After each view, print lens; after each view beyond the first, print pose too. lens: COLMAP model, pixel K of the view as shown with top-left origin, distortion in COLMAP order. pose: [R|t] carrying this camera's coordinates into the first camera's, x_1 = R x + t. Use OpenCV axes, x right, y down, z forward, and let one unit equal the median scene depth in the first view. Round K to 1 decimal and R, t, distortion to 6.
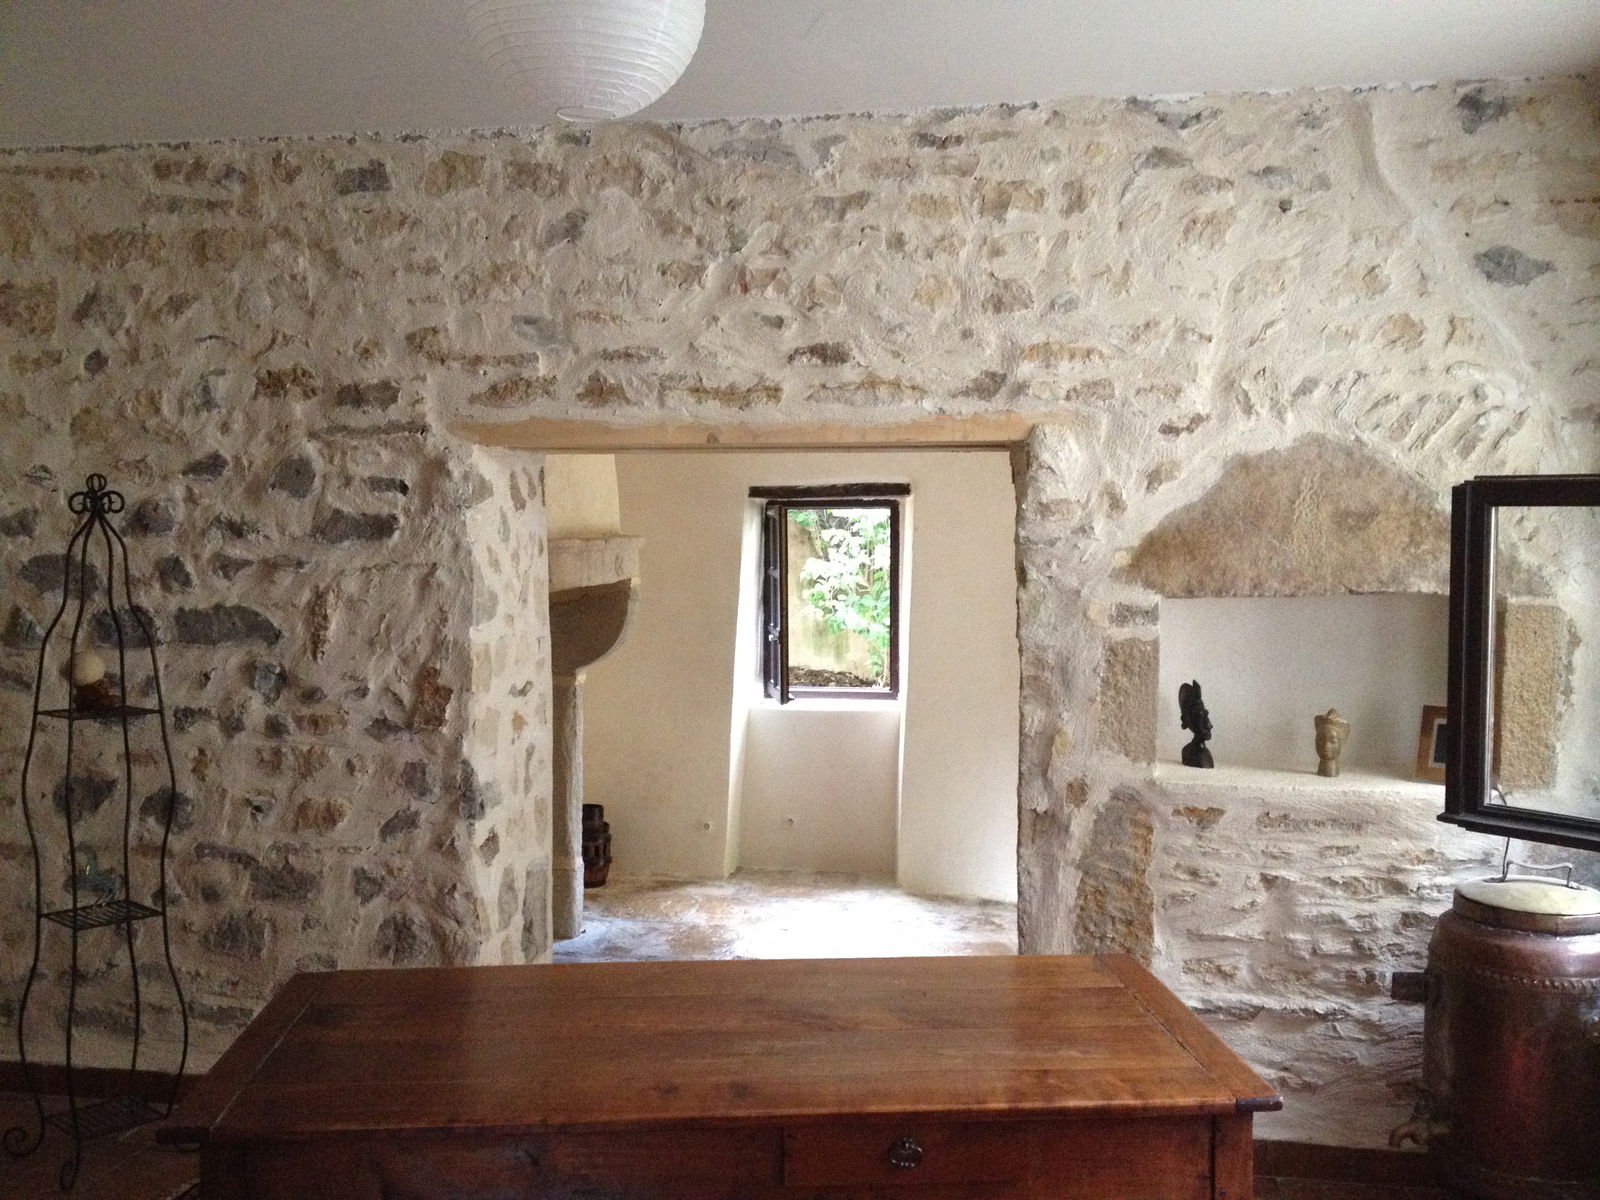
lens RADIAL K [[1433.7, 0, 800.0], [0, 1433.7, 600.0], [0, 0, 1]] dist [0.059242, -0.001508]
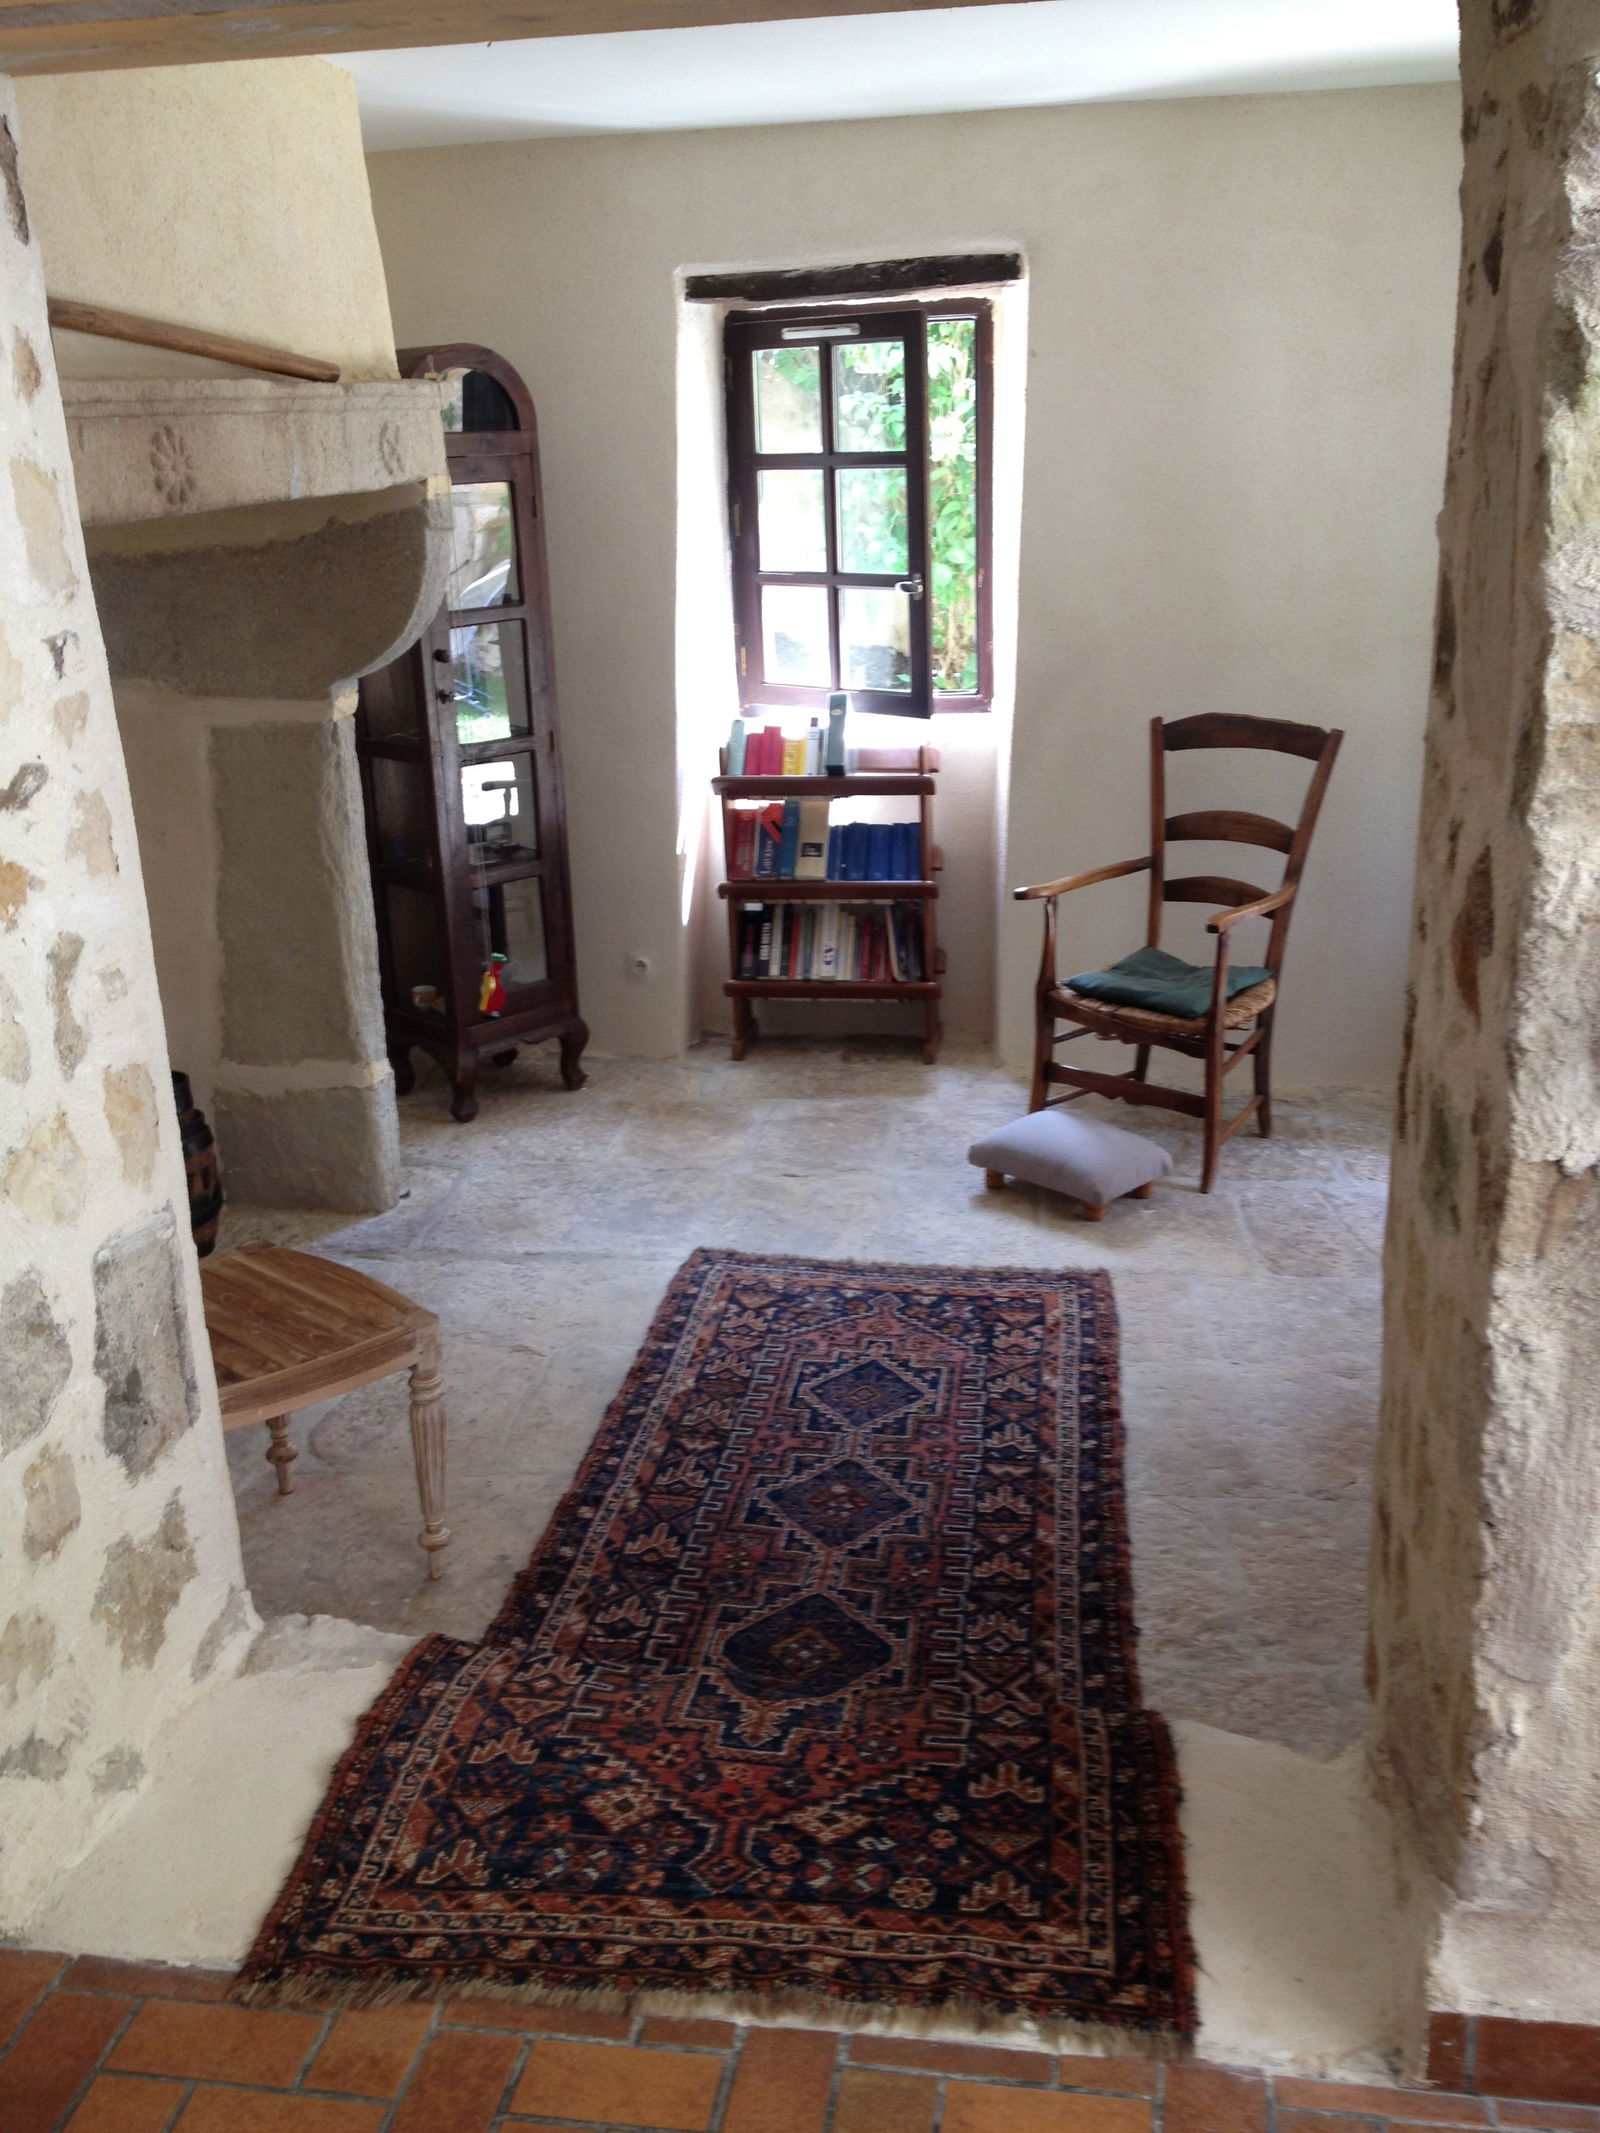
lens RADIAL K [[1911.2, 0, 800.0], [0, 1911.2, 1066.5], [0, 0, 1]] dist [0.059242, -0.001508]
pose [[0.999255, -0.035321, -0.015543, 0.006676], [0.038197, 0.962611, 0.268180, 0.007262], [0.005489, -0.268574, 0.963244, 0.505916]]
